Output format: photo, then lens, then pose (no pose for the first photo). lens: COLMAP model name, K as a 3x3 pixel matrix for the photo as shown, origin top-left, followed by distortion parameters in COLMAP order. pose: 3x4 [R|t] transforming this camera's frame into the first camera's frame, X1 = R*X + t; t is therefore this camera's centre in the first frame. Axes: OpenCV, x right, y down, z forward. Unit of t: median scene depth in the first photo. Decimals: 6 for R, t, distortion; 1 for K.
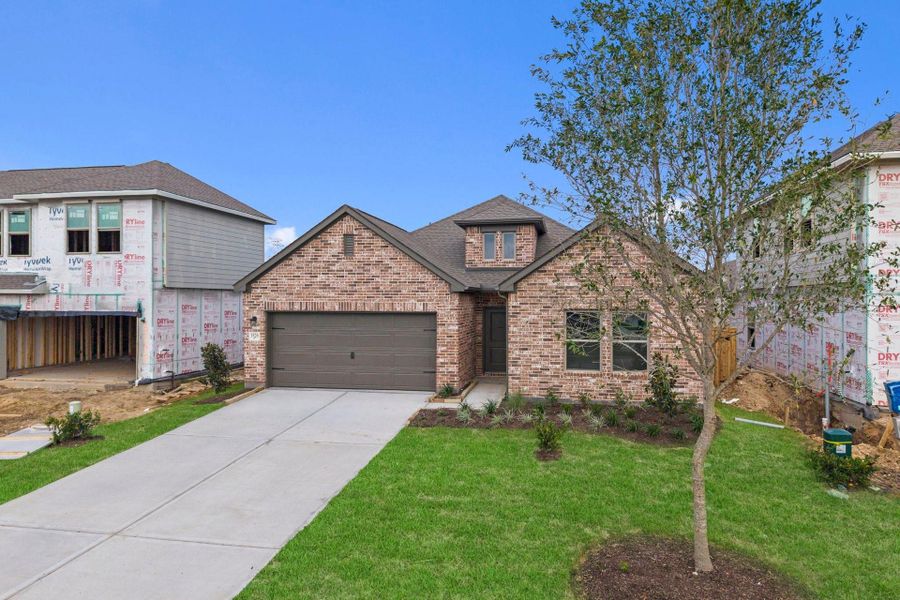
lens RADIAL K [[407.9, 0, 449.2], [0, 407.9, 303.1], [0, 0, 1]] dist [-0.001890, 0.000372]
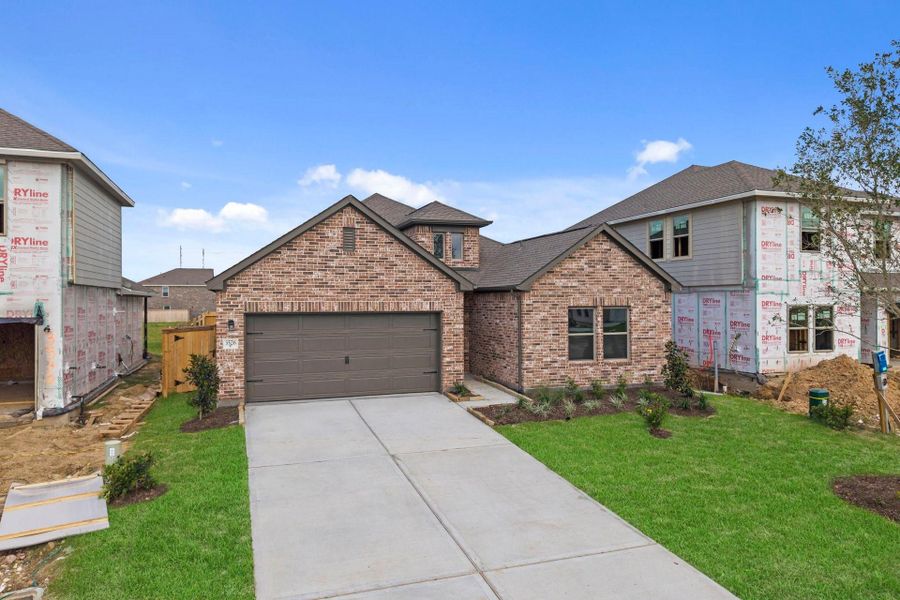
lens RADIAL K [[426.1, 0, 299.0], [0, 426.1, 304.0], [0, 0, 1]] dist [-0.001591, 0.000051]
pose [[0.937746, -0.008437, 0.347219, -0.681169], [0.008190, 0.999964, 0.002177, -0.000487], [-0.347225, 0.000802, 0.937781, 0.144058]]
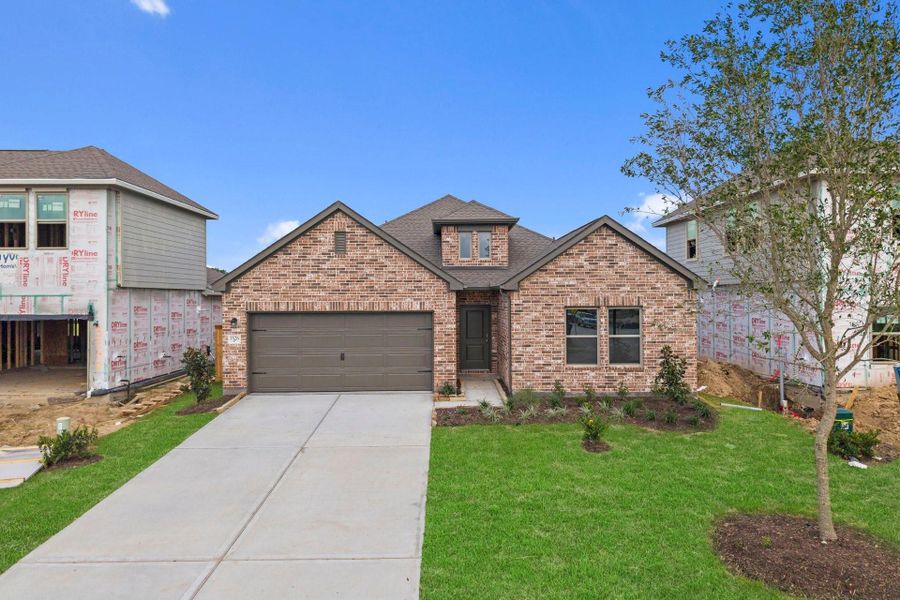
lens RADIAL K [[407.9, 0, 449.2], [0, 407.9, 303.1], [0, 0, 1]] dist [-0.001890, 0.000372]
pose [[0.990286, -0.010061, 0.138678, -0.125442], [0.009347, 0.999940, 0.005793, -0.002324], [-0.138728, -0.004440, 0.990321, 0.007800]]
